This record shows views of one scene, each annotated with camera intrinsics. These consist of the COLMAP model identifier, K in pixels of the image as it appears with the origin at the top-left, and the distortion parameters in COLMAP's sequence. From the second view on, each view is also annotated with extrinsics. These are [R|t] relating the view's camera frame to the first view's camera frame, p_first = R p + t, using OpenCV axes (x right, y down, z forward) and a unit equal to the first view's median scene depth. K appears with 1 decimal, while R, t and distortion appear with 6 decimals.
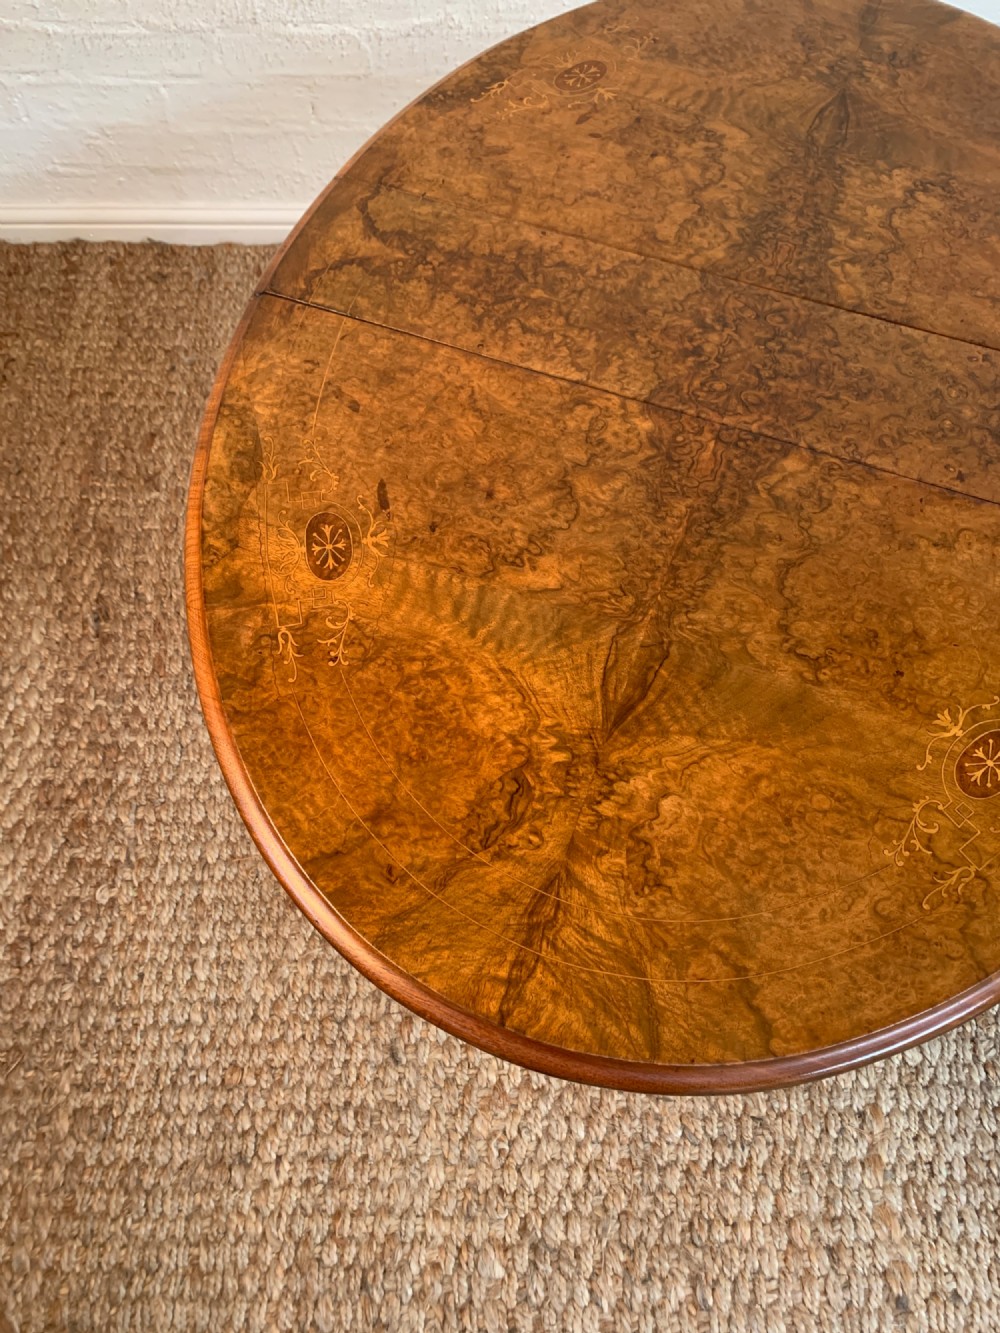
lens RADIAL K [[1028.9, 0, 494.9], [0, 1028.9, 661.8], [0, 0, 1]] dist [0.012714, -0.014425]
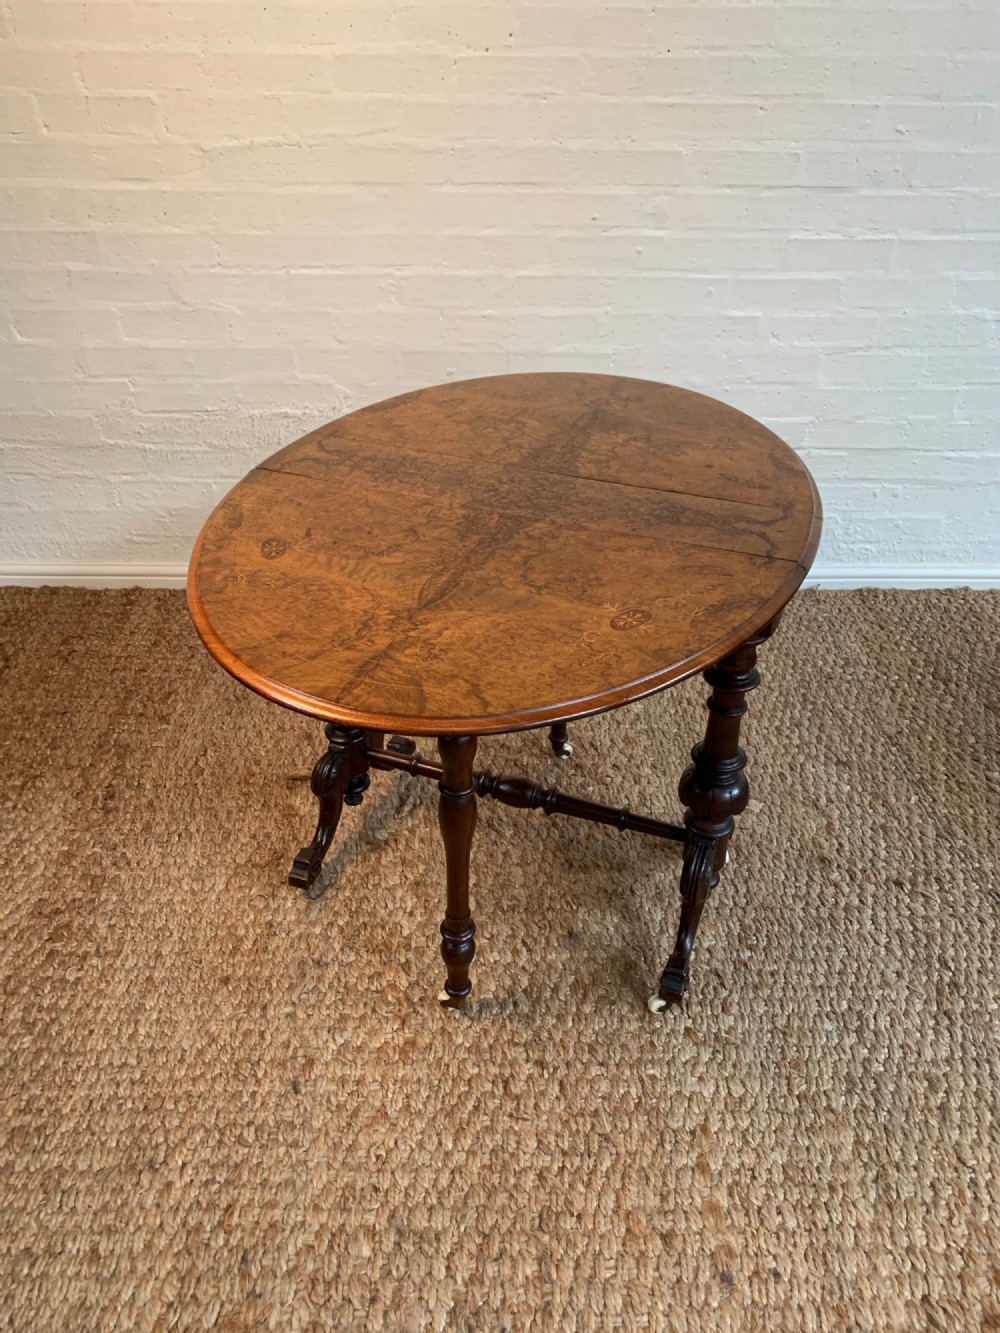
lens RADIAL K [[1028.9, 0, 503.1], [0, 1028.9, 653.0], [0, 0, 1]] dist [0.012714, -0.014425]
pose [[0.999976, 0.006702, 0.001950, 0.140080], [-0.004907, 0.873647, -0.486536, 0.547924], [-0.004964, 0.486514, 0.873659, -0.281897]]
